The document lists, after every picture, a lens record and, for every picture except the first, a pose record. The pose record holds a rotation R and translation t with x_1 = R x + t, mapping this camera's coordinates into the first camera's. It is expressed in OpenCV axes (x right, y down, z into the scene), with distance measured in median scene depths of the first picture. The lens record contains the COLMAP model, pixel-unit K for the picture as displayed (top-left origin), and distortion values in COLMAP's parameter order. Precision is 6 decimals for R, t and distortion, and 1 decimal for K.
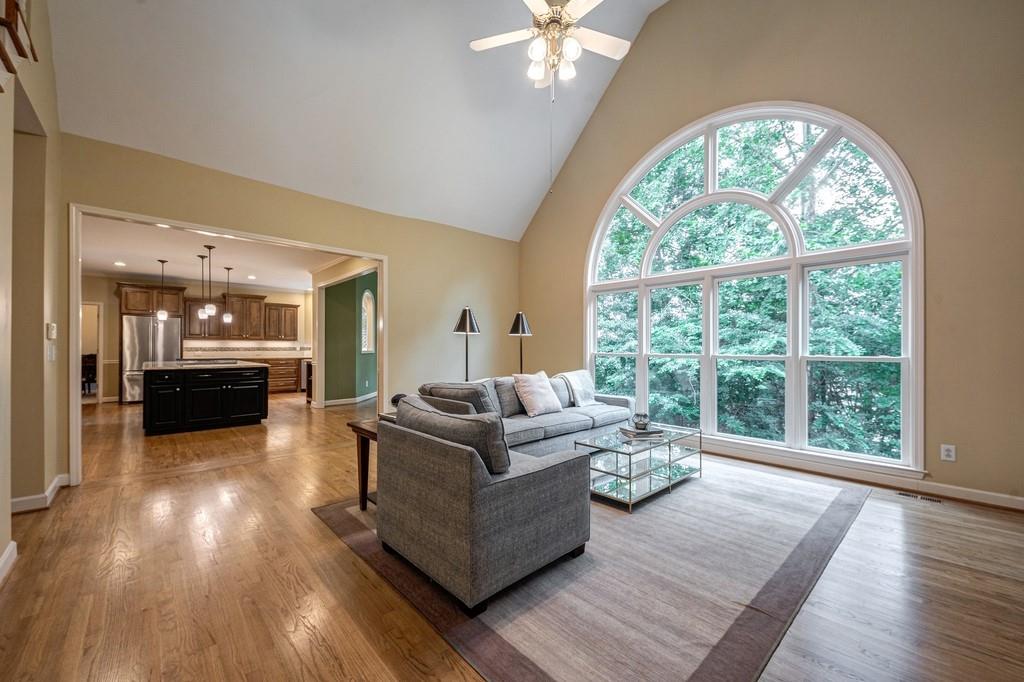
lens RADIAL K [[402.5, 0, 519.9], [0, 402.5, 346.2], [0, 0, 1]] dist [0.012355, -0.005815]
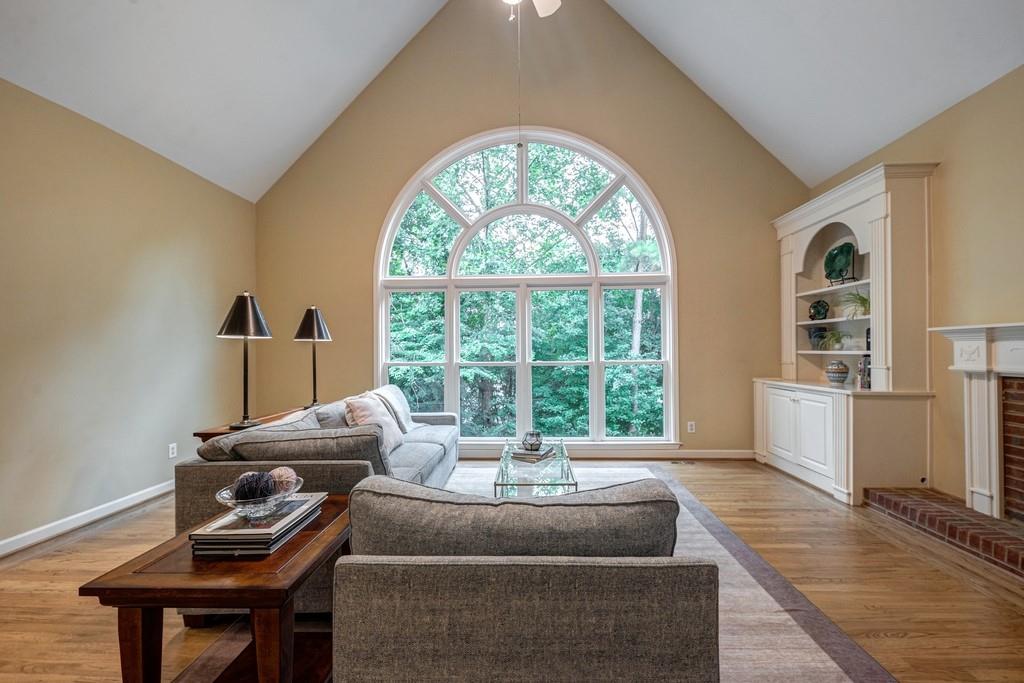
lens RADIAL K [[402.5, 0, 520.1], [0, 402.5, 342.2], [0, 0, 1]] dist [0.012355, -0.005815]
pose [[0.702863, 0.005297, 0.711306, -0.268994], [0.008213, 0.999845, -0.015562, -0.012407], [-0.711278, 0.016780, 0.702710, 0.308316]]
